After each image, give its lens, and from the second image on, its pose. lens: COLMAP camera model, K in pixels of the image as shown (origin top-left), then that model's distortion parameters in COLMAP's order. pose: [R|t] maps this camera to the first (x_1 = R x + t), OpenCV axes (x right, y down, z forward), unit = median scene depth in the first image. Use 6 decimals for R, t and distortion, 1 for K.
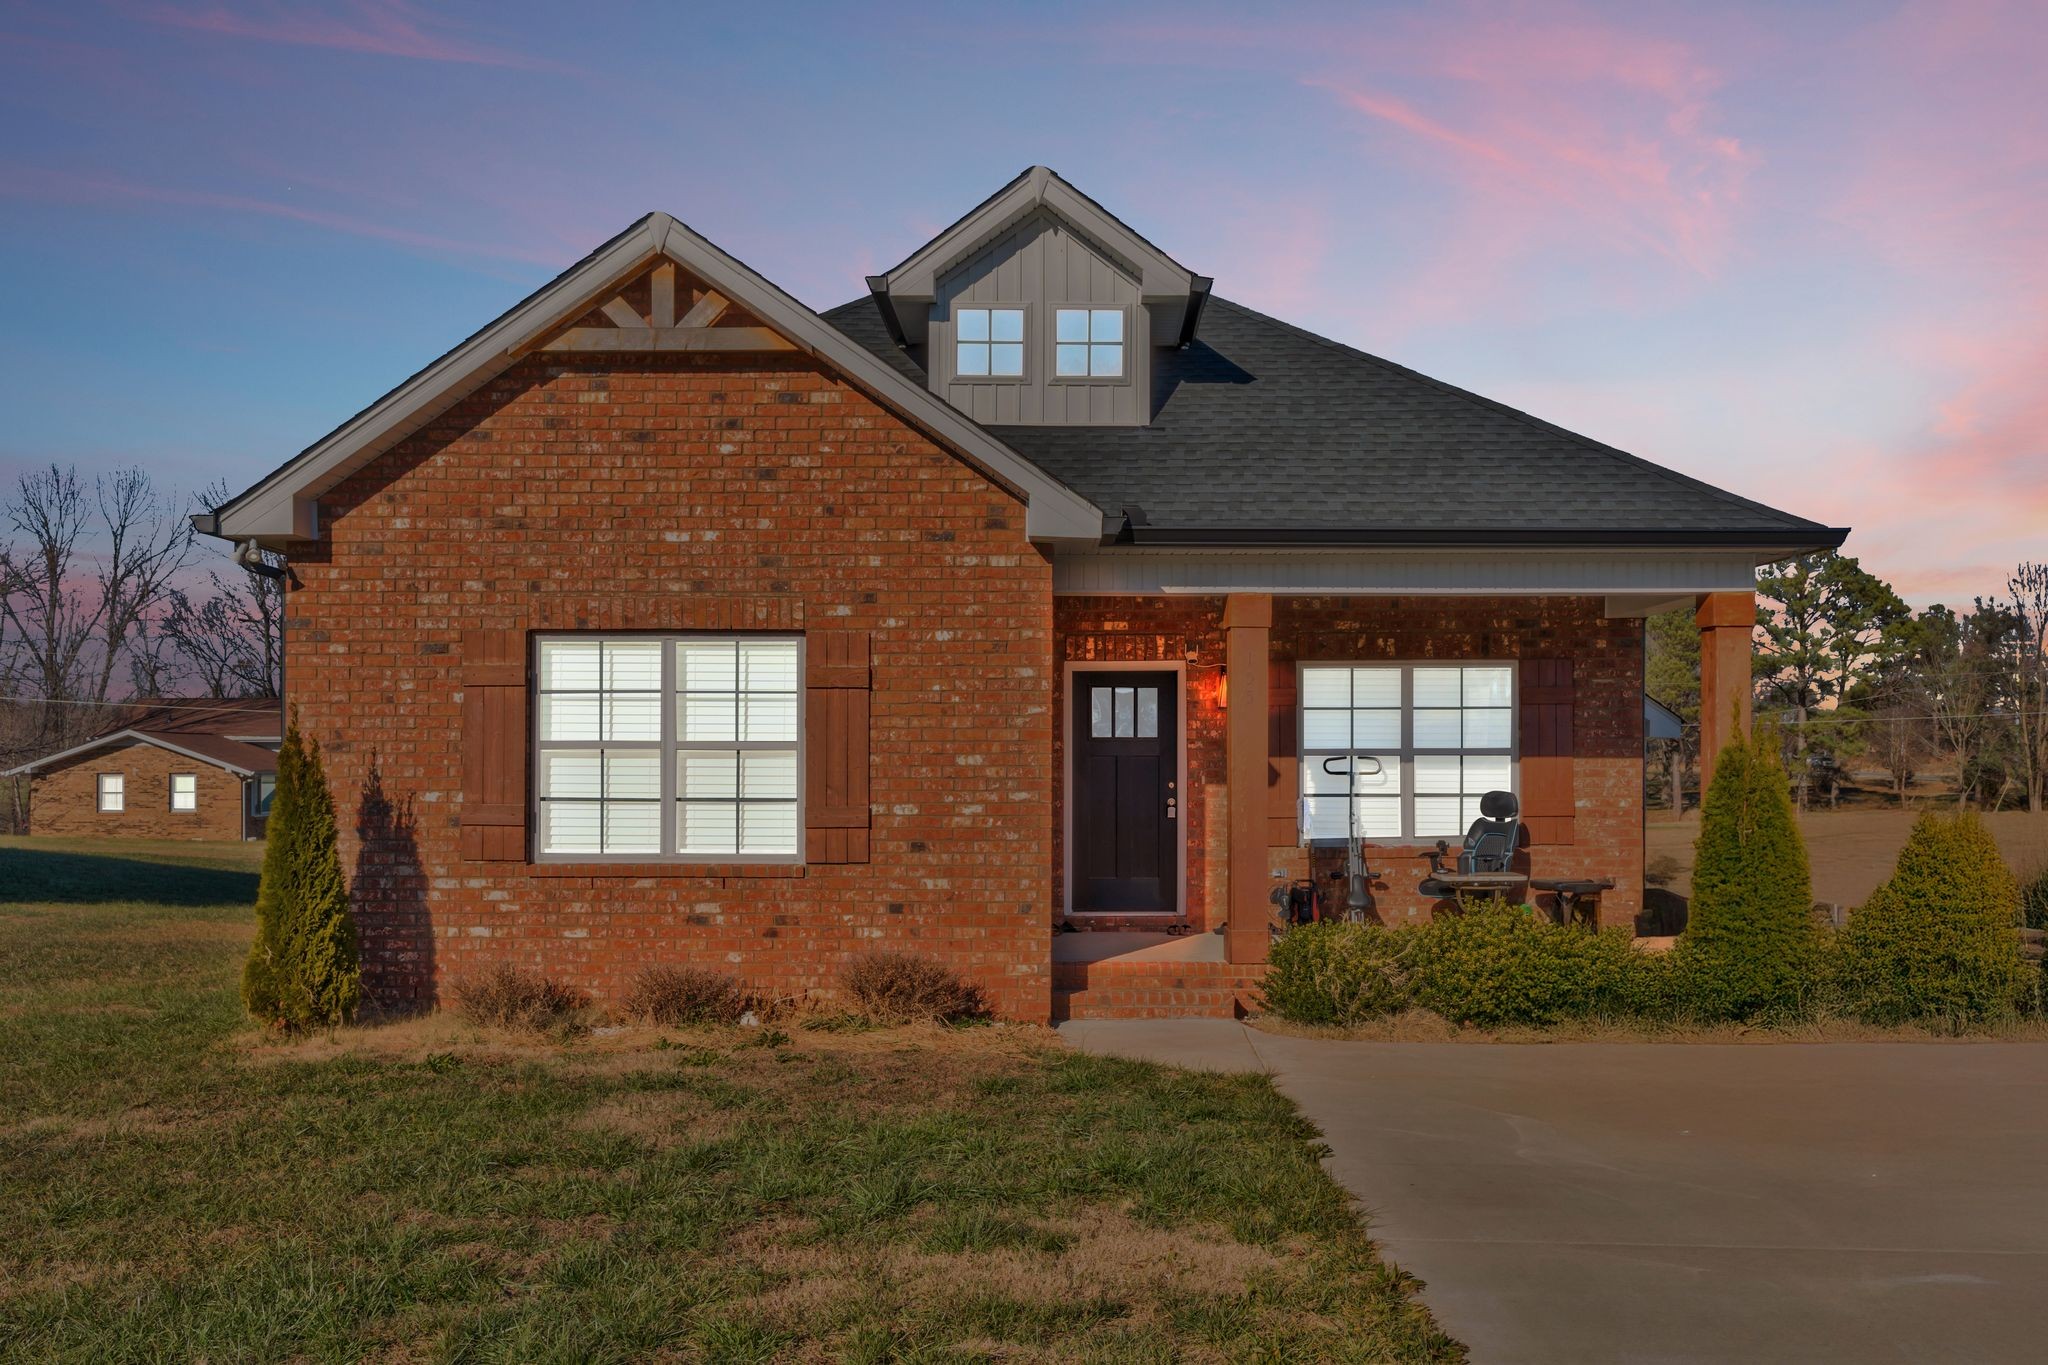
lens RADIAL K [[1602.4, 0, 1027.3], [0, 1602.4, 767.7], [0, 0, 1]] dist [-0.000750, -0.000114]
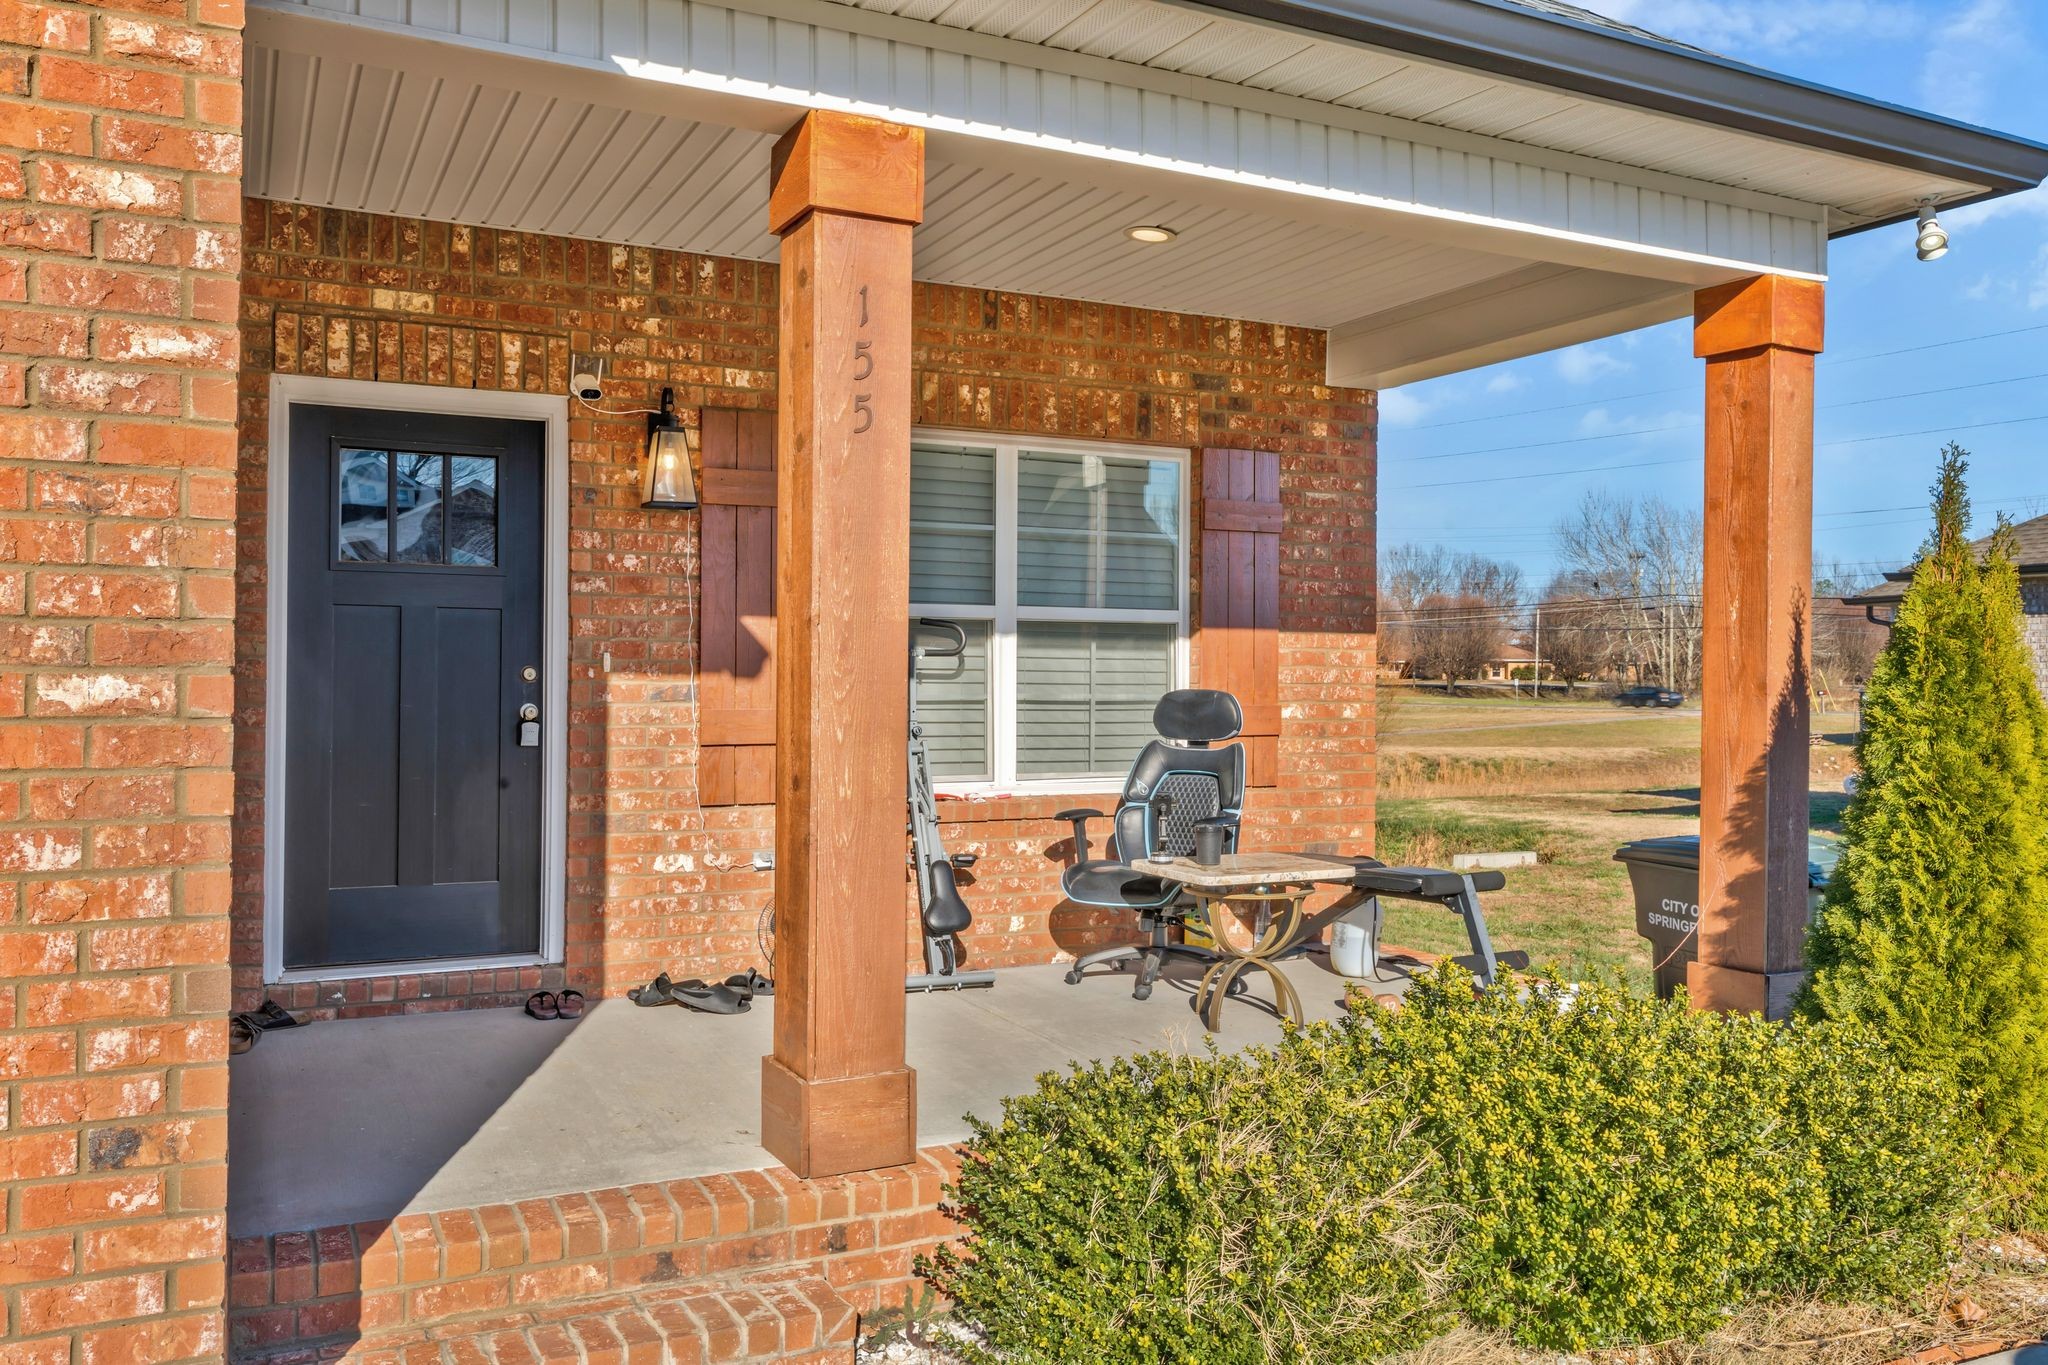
lens RADIAL K [[1366.7, 0, 911.9], [0, 1366.7, 678.9], [0, 0, 1]] dist [0.000728, -0.000813]
pose [[0.888283, 0.008374, 0.459220, 0.010746], [-0.007914, 0.999964, -0.002927, 0.015064], [-0.459228, -0.001034, 0.888318, 0.732636]]
